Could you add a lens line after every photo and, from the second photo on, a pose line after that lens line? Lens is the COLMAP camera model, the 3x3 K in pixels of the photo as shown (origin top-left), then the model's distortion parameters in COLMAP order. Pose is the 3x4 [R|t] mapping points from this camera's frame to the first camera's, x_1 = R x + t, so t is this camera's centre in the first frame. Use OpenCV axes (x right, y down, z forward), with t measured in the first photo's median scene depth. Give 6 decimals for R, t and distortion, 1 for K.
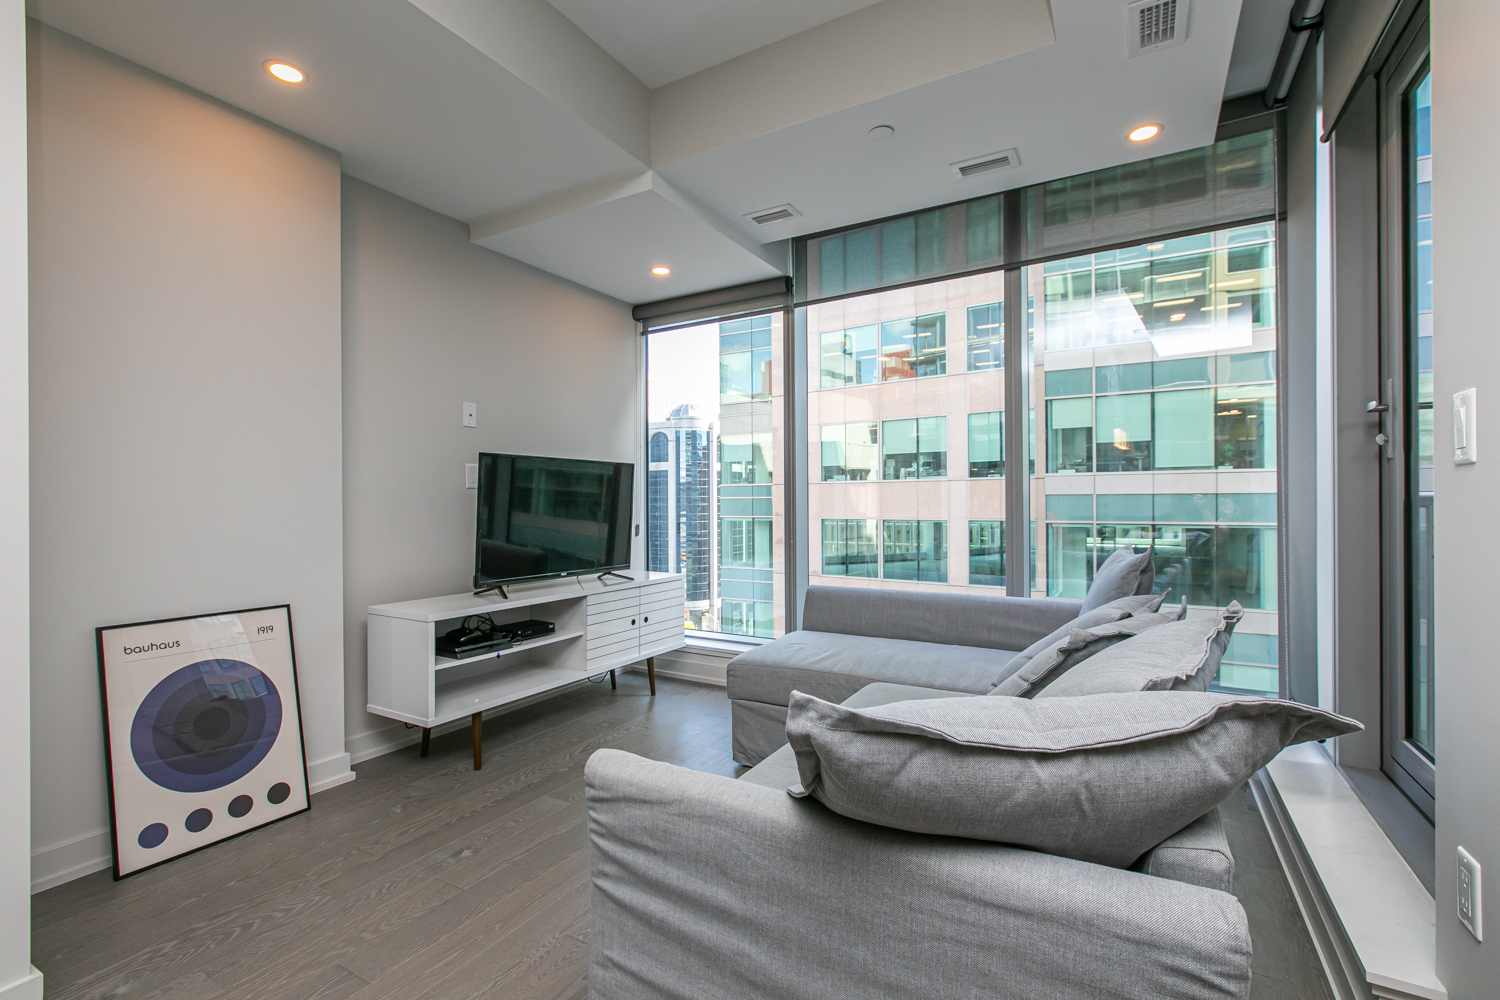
lens RADIAL K [[676.8, 0, 750.2], [0, 676.8, 504.4], [0, 0, 1]] dist [-0.000756, 0.000343]
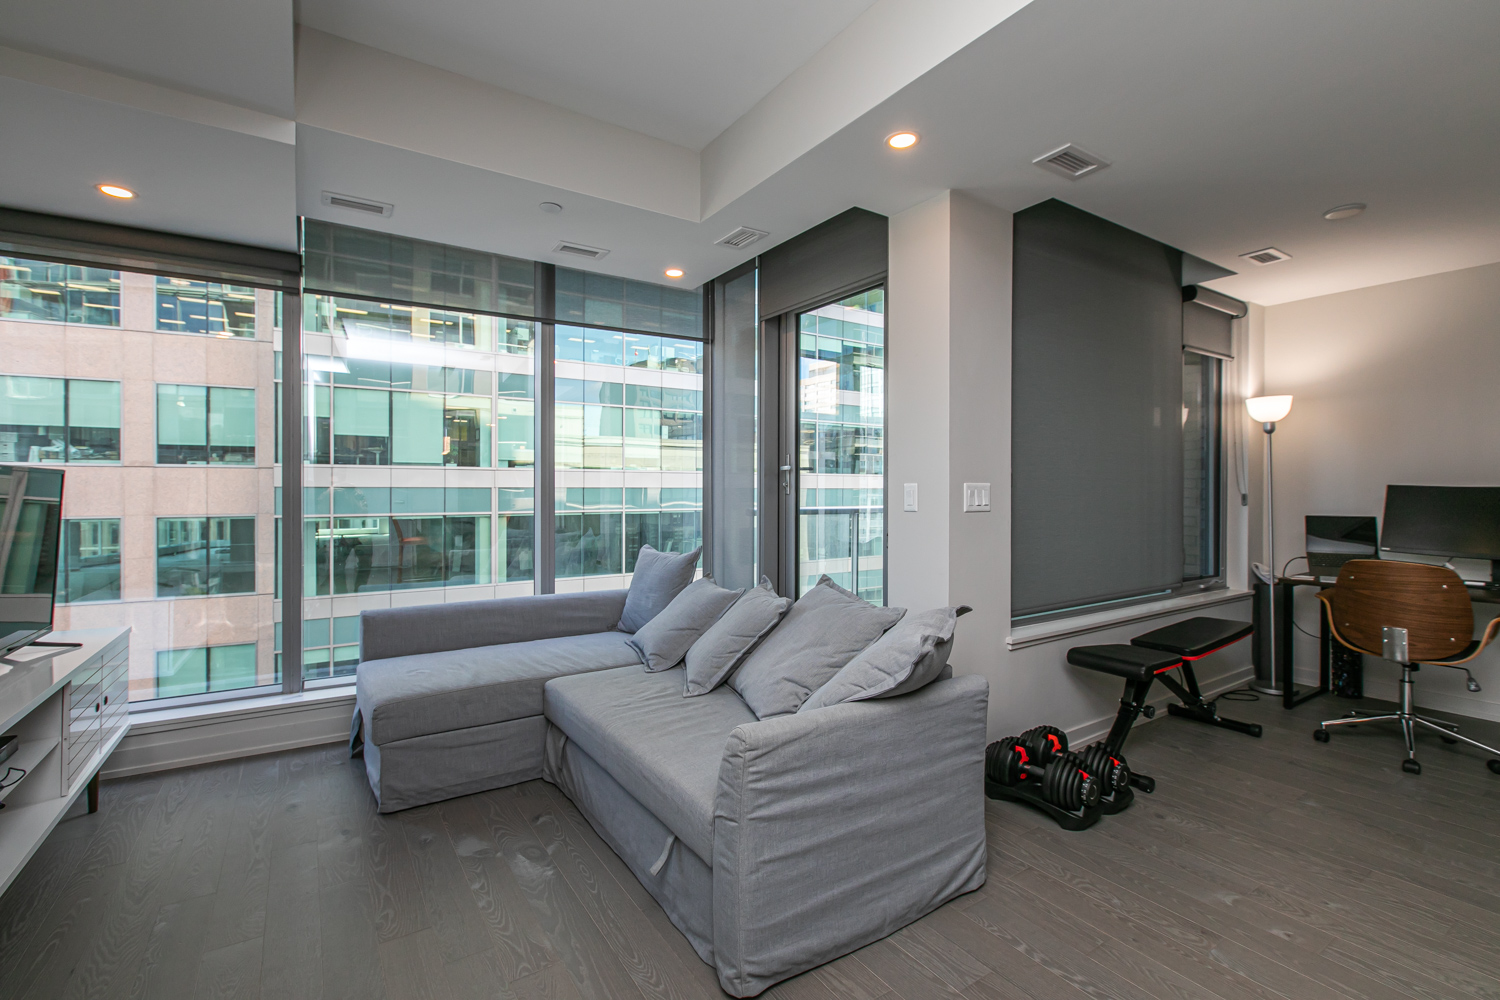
lens RADIAL K [[679.1, 0, 750.0], [0, 679.1, 500.0], [0, 0, 1]] dist [0.002088, 0.000291]
pose [[0.447812, -0.009991, 0.894072, -0.102390], [-0.000952, 0.999932, 0.011651, -0.008773], [-0.894127, -0.006068, 0.447772, 0.024552]]
